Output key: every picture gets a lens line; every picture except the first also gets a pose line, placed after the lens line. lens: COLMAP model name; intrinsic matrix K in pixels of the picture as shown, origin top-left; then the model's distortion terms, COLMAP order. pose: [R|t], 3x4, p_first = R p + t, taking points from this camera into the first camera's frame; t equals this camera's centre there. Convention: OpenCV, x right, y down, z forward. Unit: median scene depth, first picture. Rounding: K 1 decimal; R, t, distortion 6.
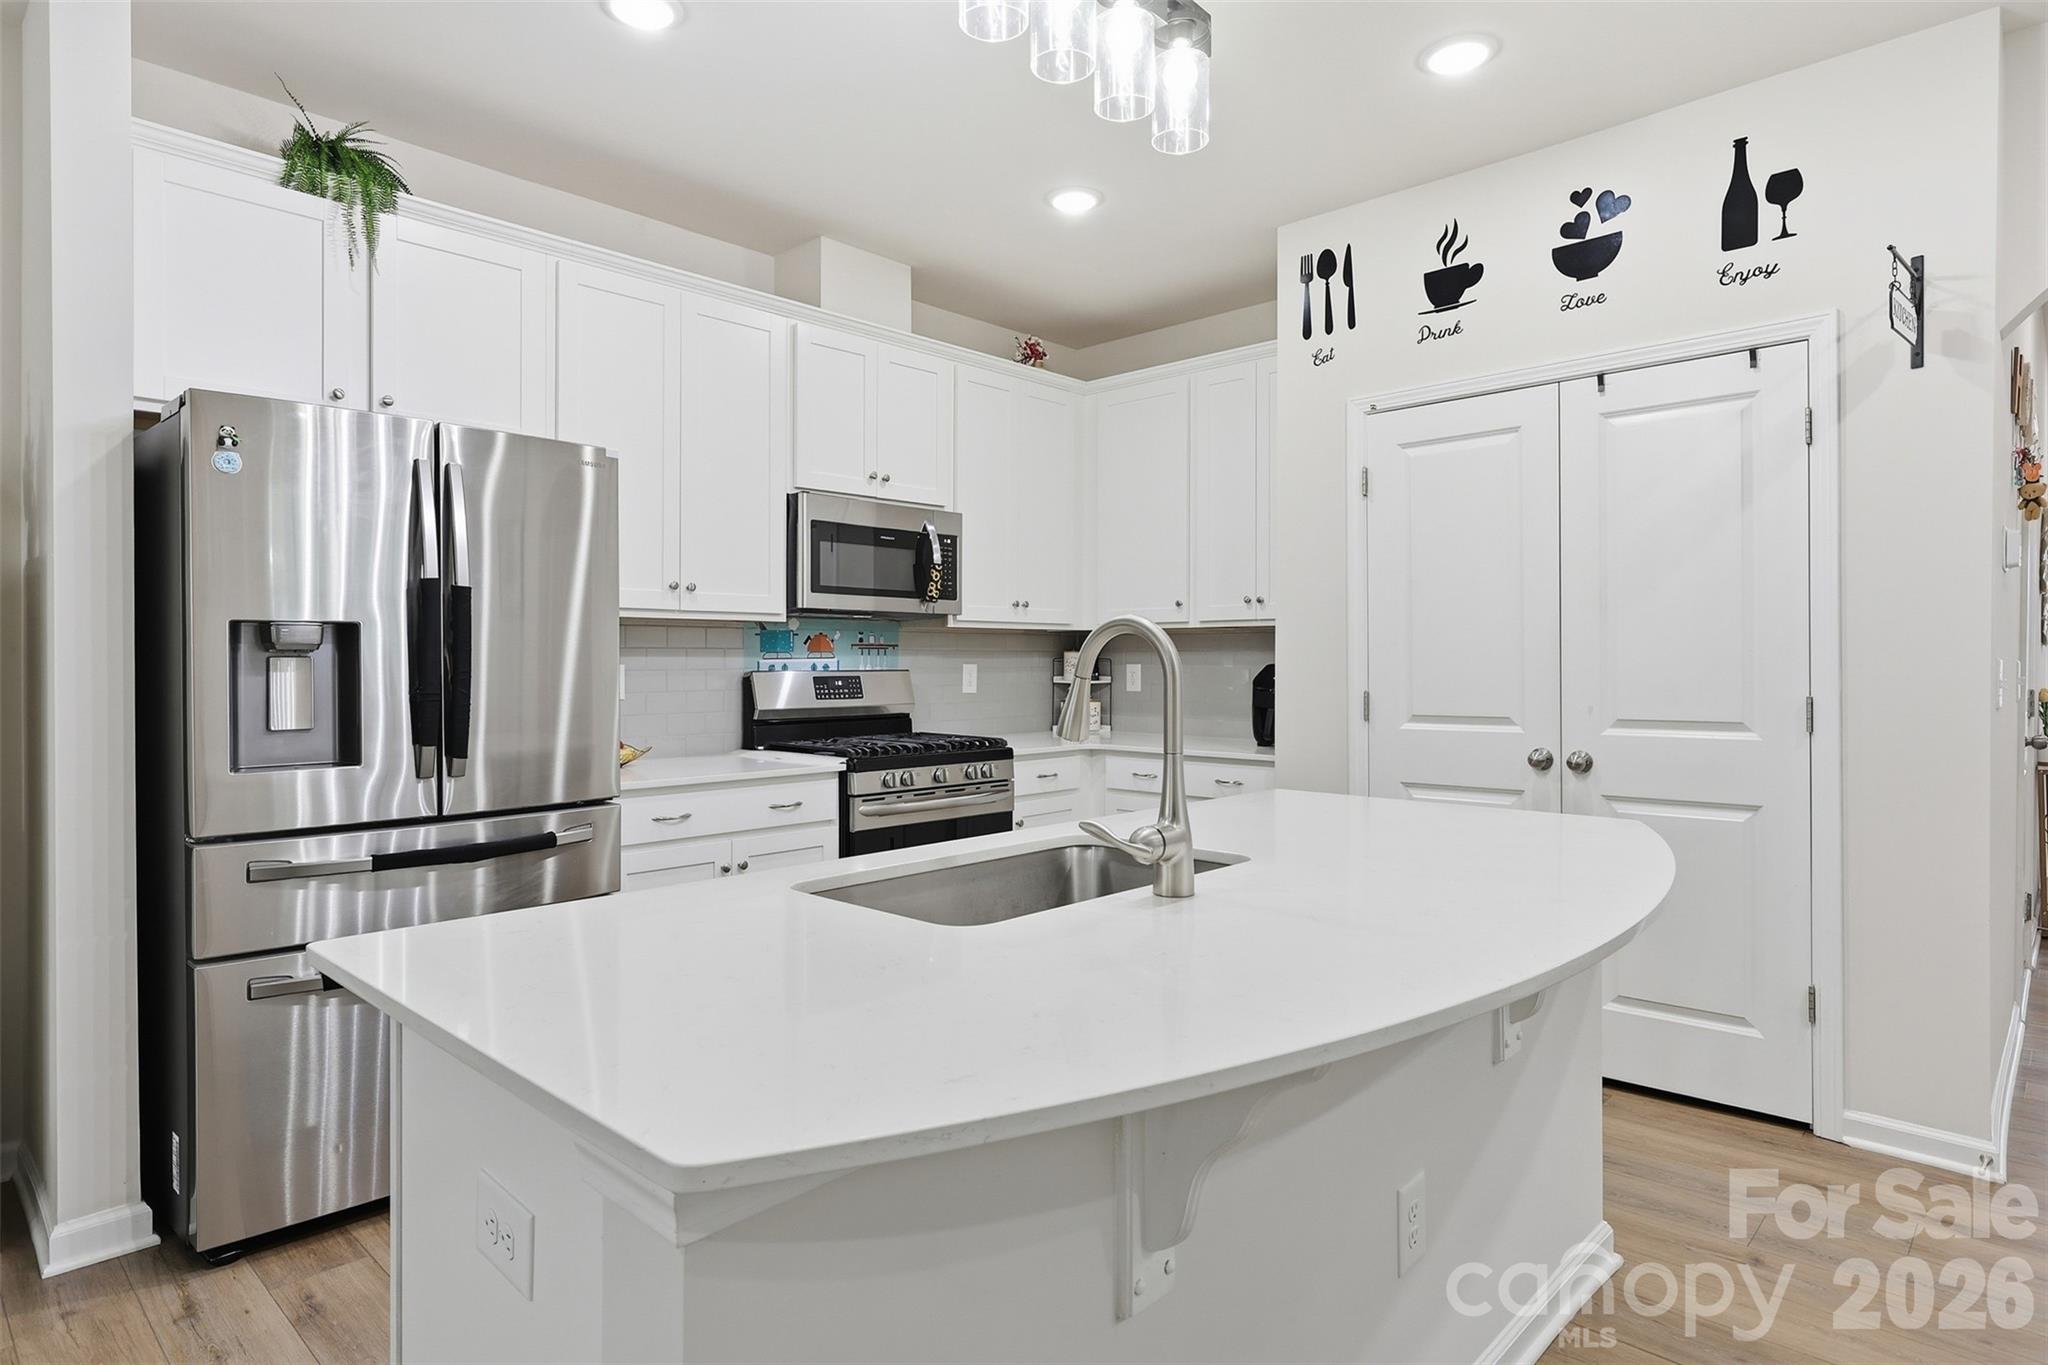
lens RADIAL K [[1120.6, 0, 1028.0], [0, 1120.6, 677.5], [0, 0, 1]] dist [-0.007599, -0.001034]
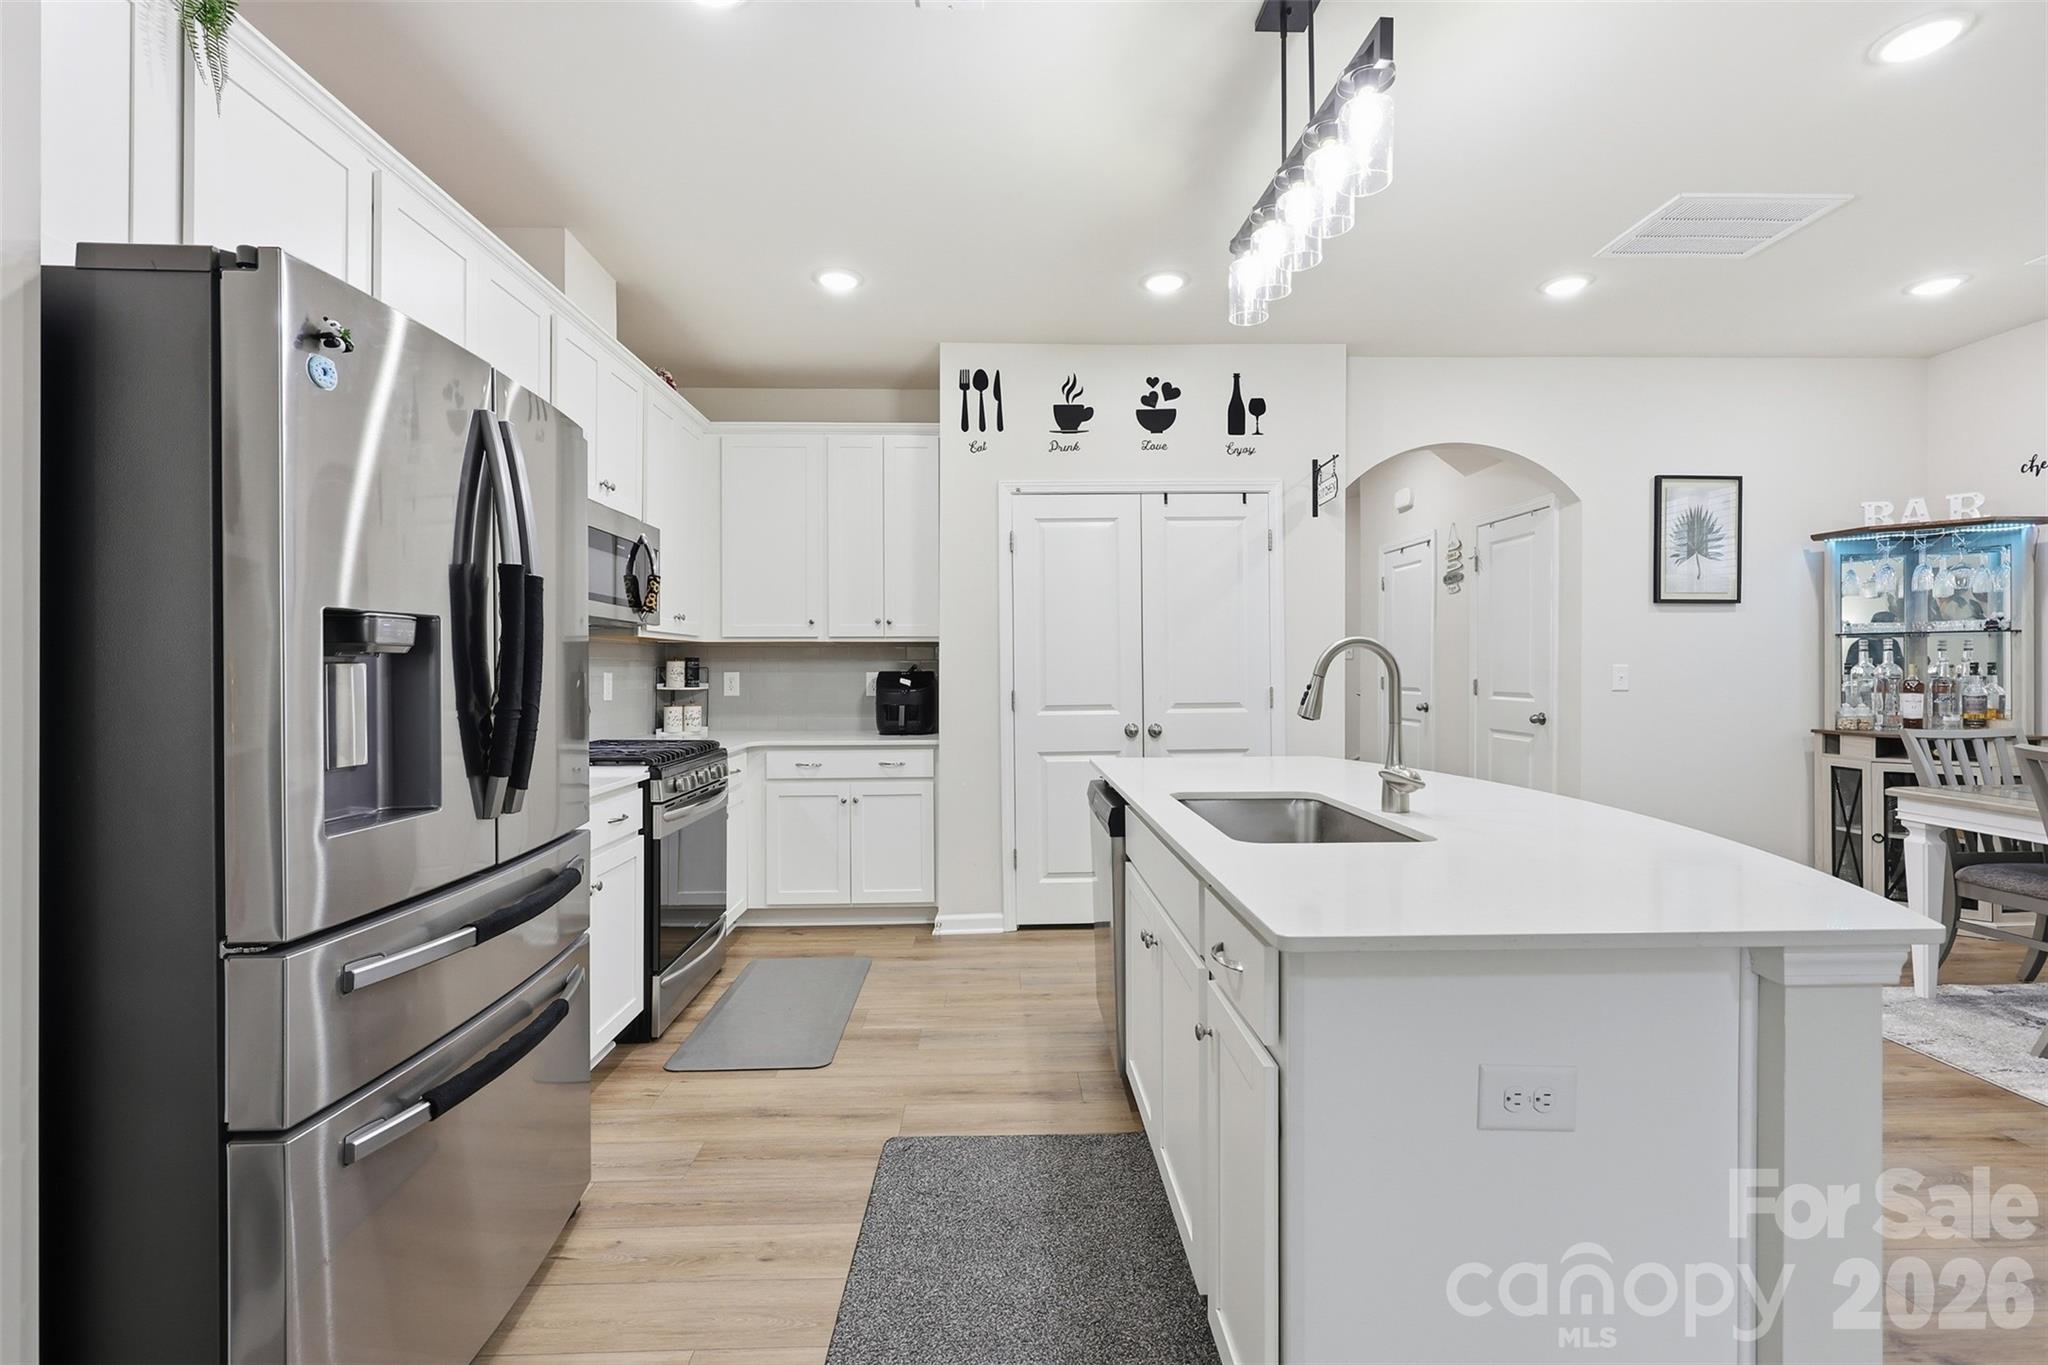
lens RADIAL K [[895.2, 0, 1028.6], [0, 895.2, 677.5], [0, 0, 1]] dist [-0.001856, 0.000065]
pose [[0.699610, -0.008749, 0.714471, -0.519632], [0.013722, 0.999905, -0.001193, -0.001789], [-0.714393, 0.010638, 0.699664, 0.206683]]
